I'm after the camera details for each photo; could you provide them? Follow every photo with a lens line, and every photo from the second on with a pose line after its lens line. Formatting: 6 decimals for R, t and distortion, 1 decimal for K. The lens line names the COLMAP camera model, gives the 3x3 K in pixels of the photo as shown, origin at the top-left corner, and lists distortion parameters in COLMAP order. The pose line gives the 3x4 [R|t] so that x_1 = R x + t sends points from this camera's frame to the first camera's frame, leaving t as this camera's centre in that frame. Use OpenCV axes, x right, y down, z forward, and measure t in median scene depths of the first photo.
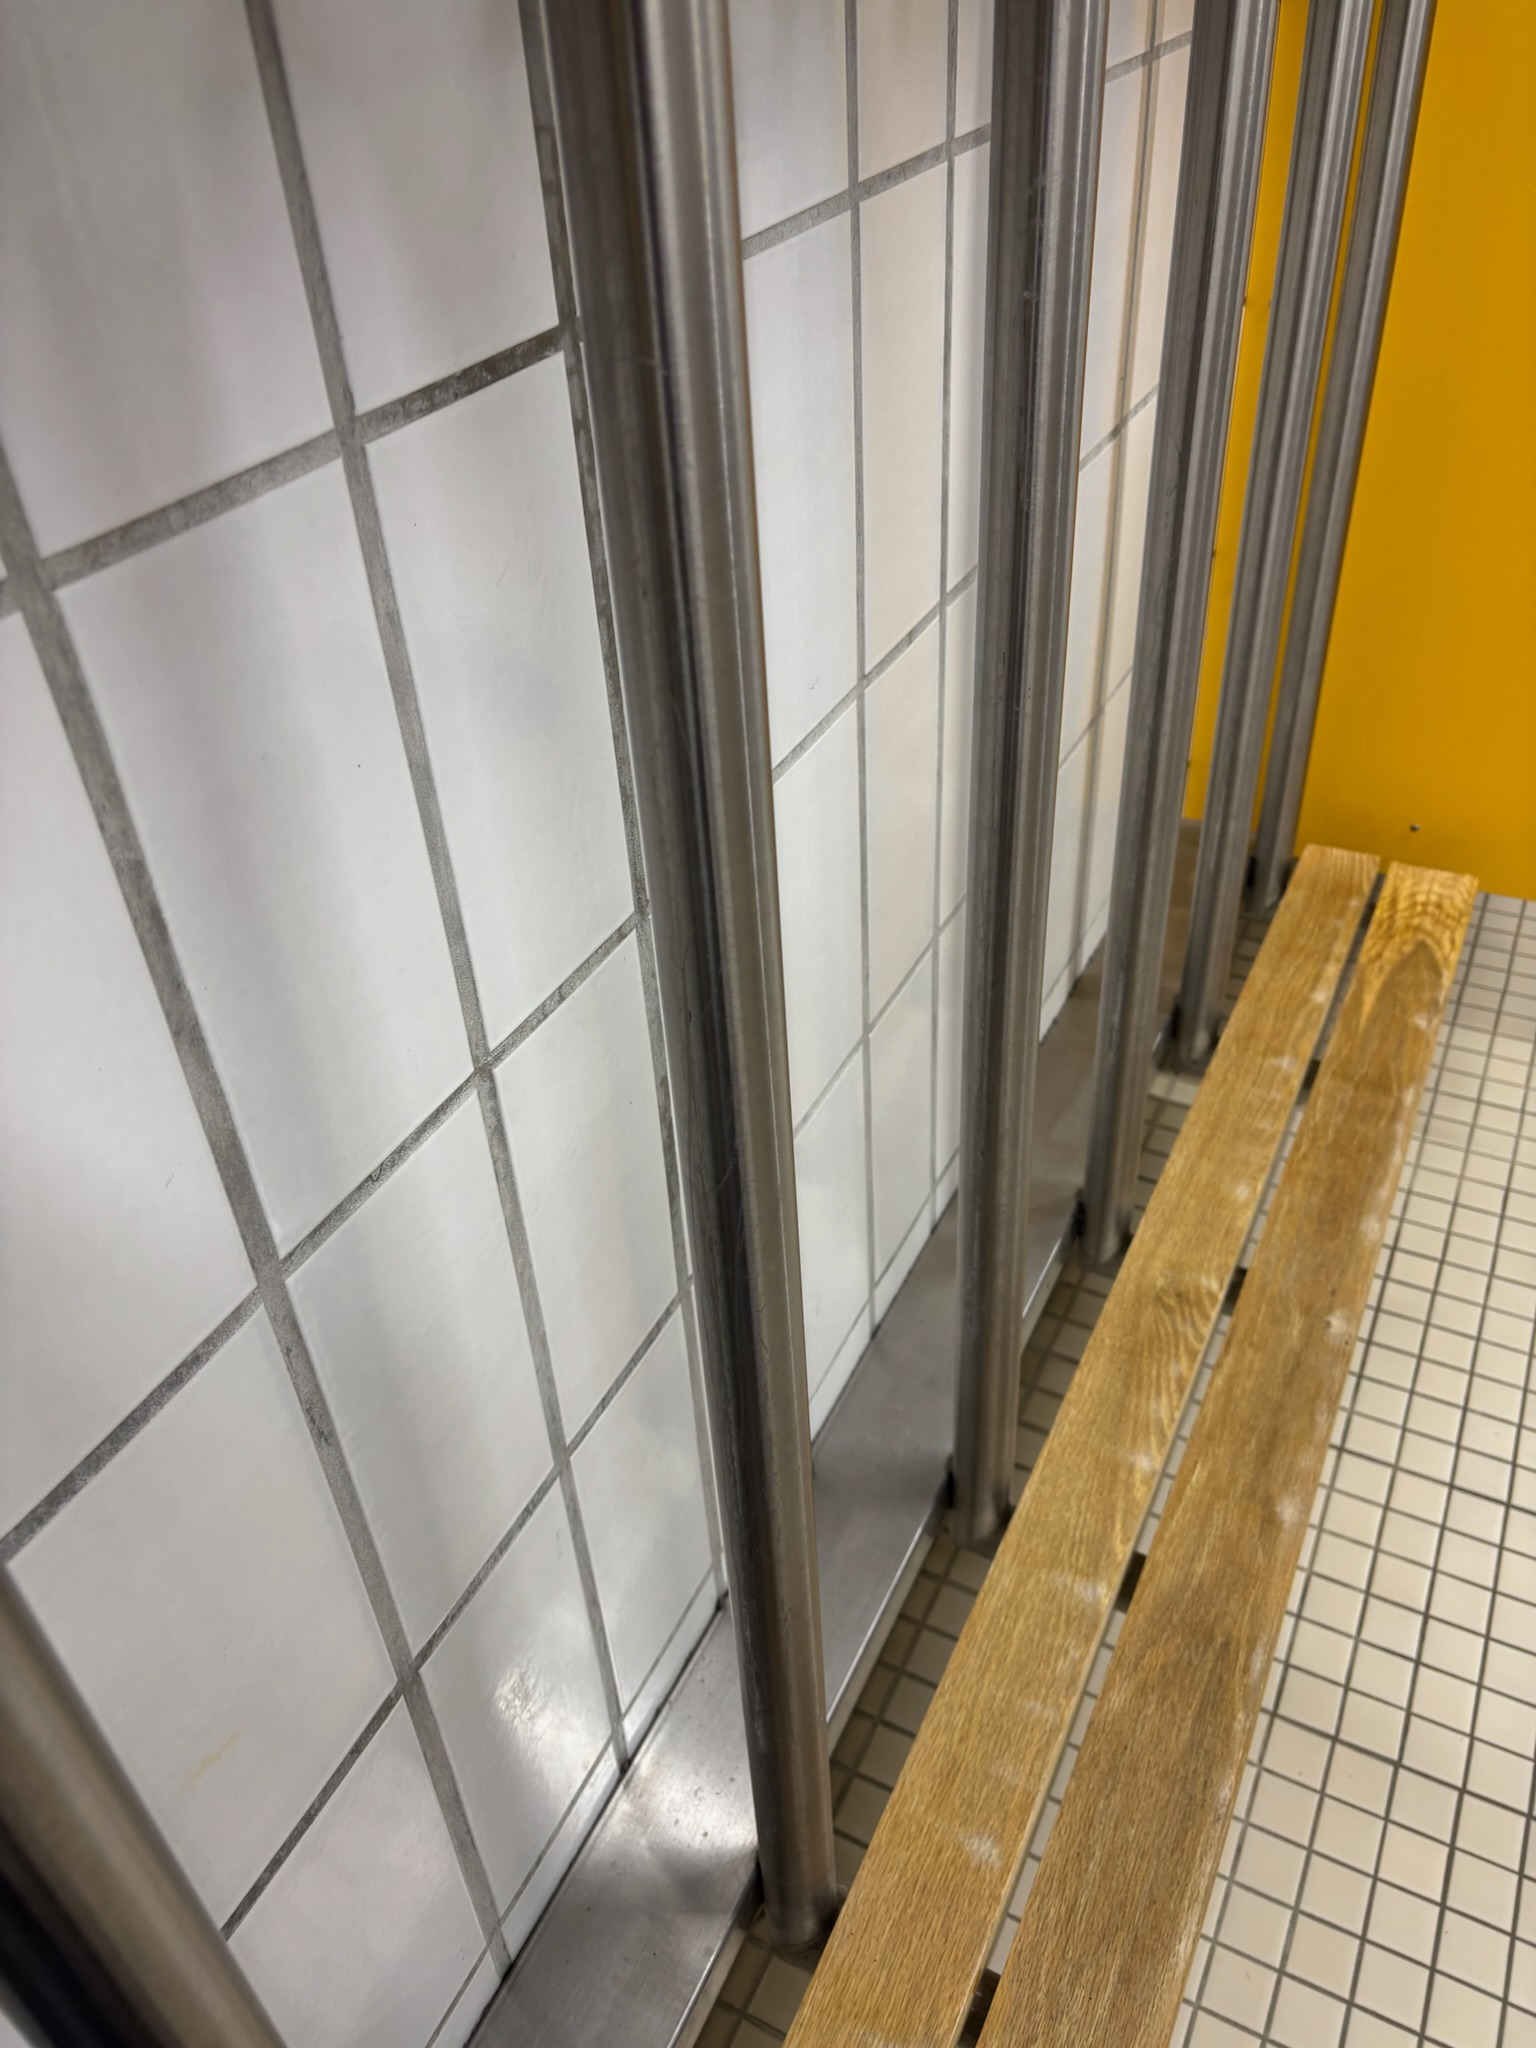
lens RADIAL K [[1585.1, 0, 775.1], [0, 1585.1, 1014.0], [0, 0, 1]] dist [0.012652, 0.008224]
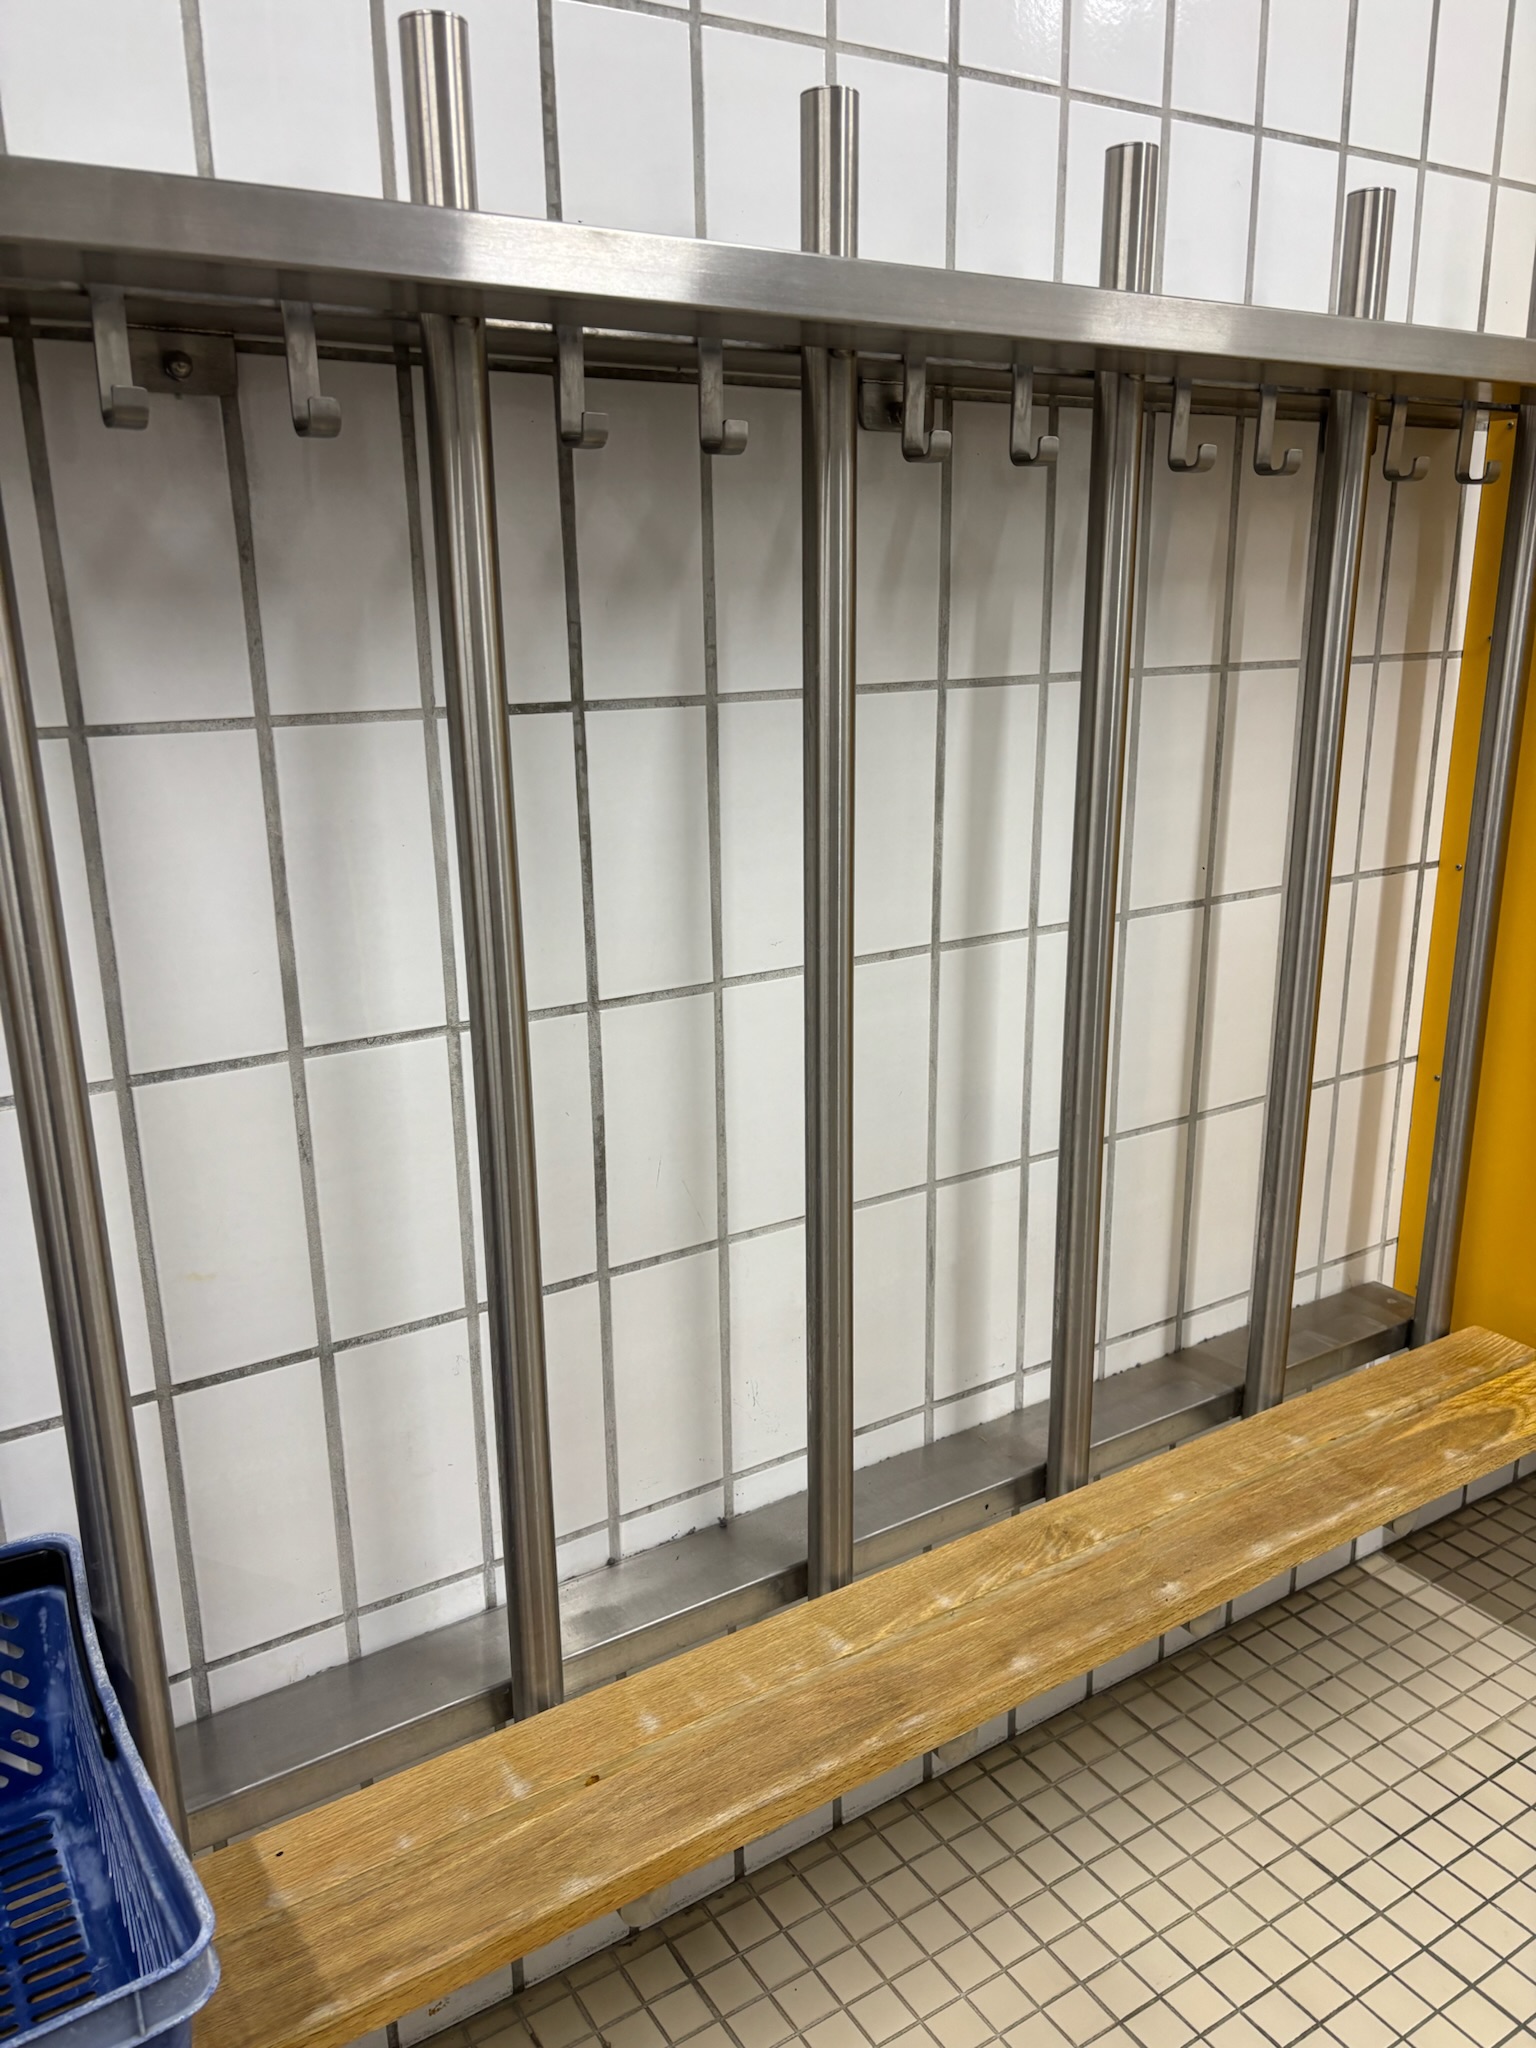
lens RADIAL K [[1578.0, 0, 768.0], [0, 1578.0, 1024.0], [0, 0, 1]] dist [0.039653, -0.063817]
pose [[0.862524, 0.178334, -0.473549, 0.570402], [-0.329570, 0.908112, -0.258295, 0.214064], [0.383972, 0.378853, 0.842042, -0.275520]]
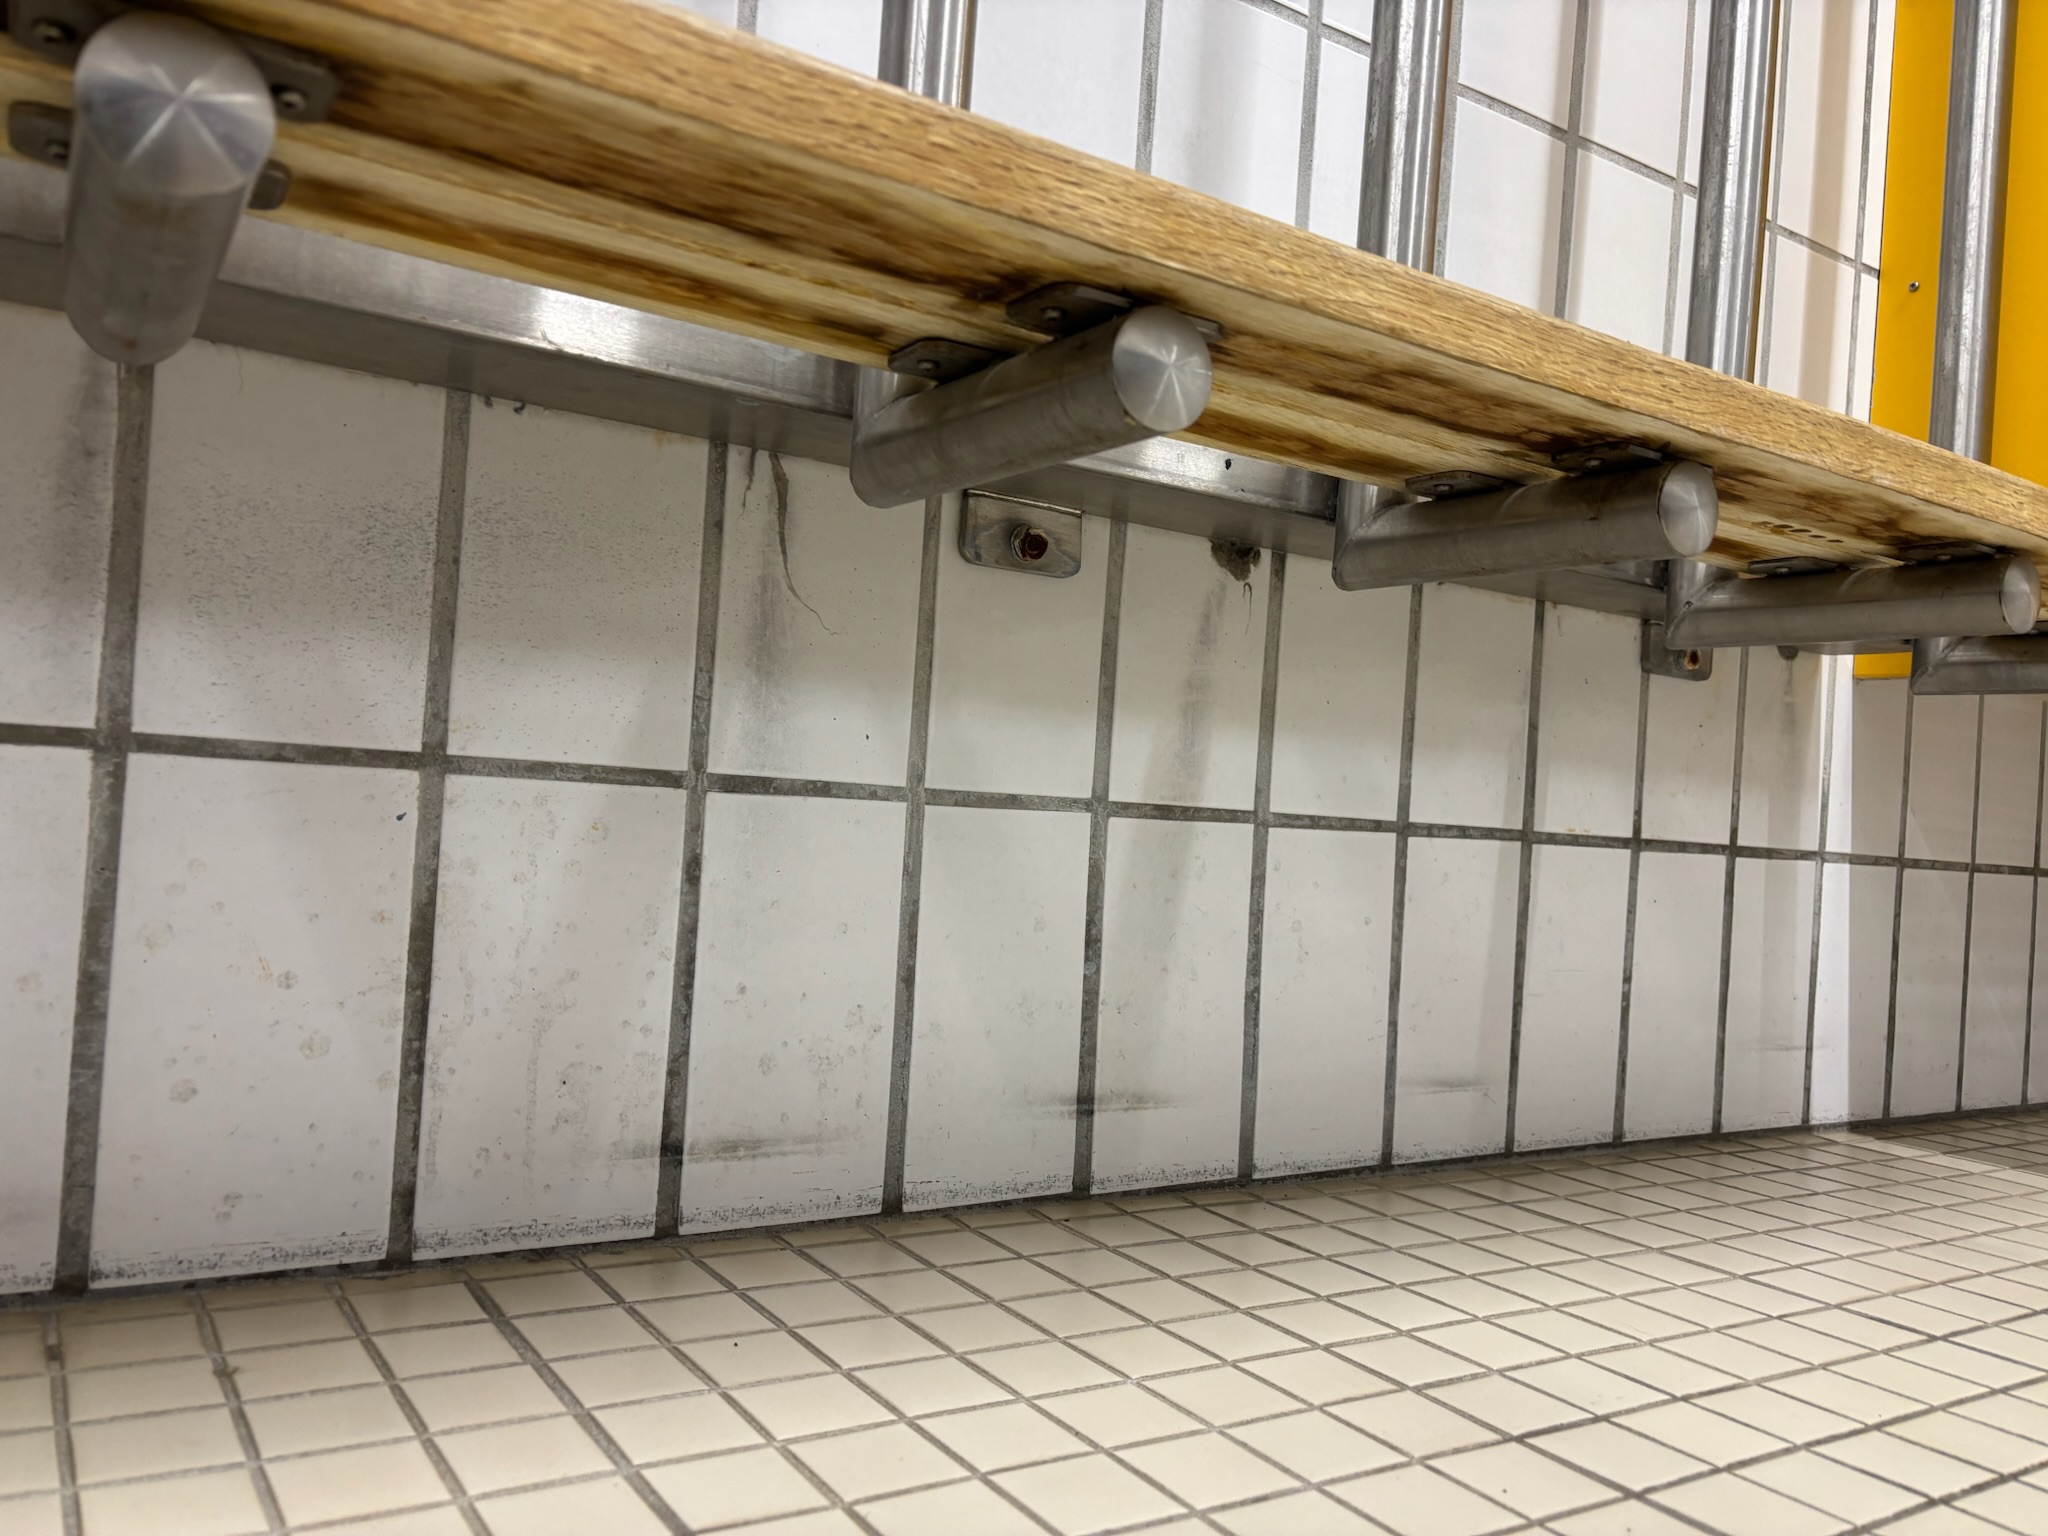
lens RADIAL K [[1578.0, 0, 1012.9], [0, 1578.0, 772.8], [0, 0, 1]] dist [0.039653, -0.063817]
pose [[0.857715, 0.105255, -0.503235, 0.455782], [-0.393168, 0.764985, -0.510115, 0.663161], [0.331276, 0.635389, 0.697522, 0.620393]]
